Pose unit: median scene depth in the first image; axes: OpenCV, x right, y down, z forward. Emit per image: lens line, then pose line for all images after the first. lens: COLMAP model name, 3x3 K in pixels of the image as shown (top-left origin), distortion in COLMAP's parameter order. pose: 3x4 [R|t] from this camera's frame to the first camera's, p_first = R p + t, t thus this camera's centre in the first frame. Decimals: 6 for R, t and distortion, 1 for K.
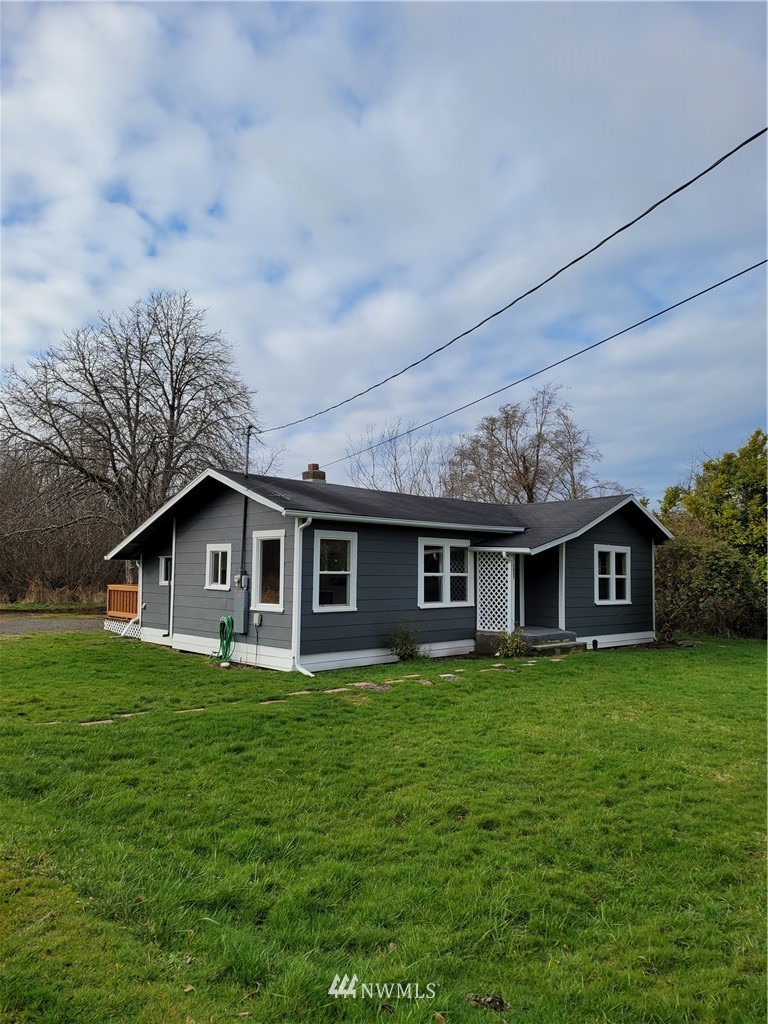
lens RADIAL K [[710.6, 0, 405.9], [0, 710.6, 522.8], [0, 0, 1]] dist [0.066054, -0.055273]
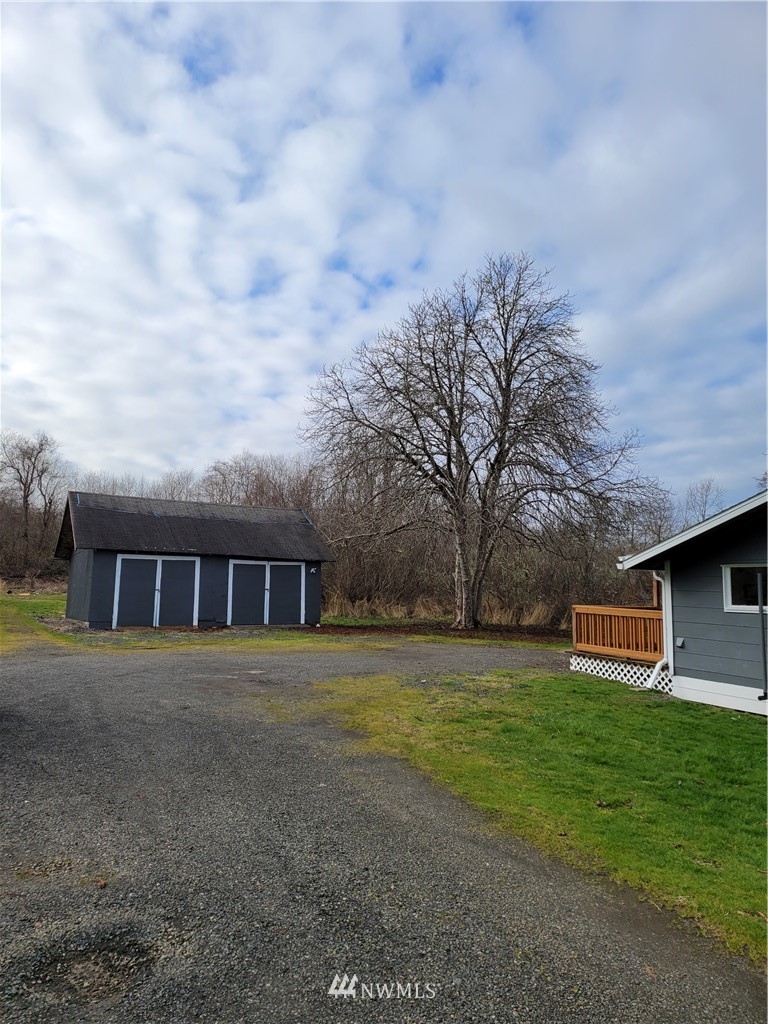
lens RADIAL K [[710.6, 0, 388.8], [0, 710.6, 502.1], [0, 0, 1]] dist [0.066054, -0.055273]
pose [[0.957734, -0.018931, -0.287032, -0.479018], [0.005305, 0.998825, -0.048176, 0.022292], [0.287607, 0.044617, 0.956709, 0.341730]]
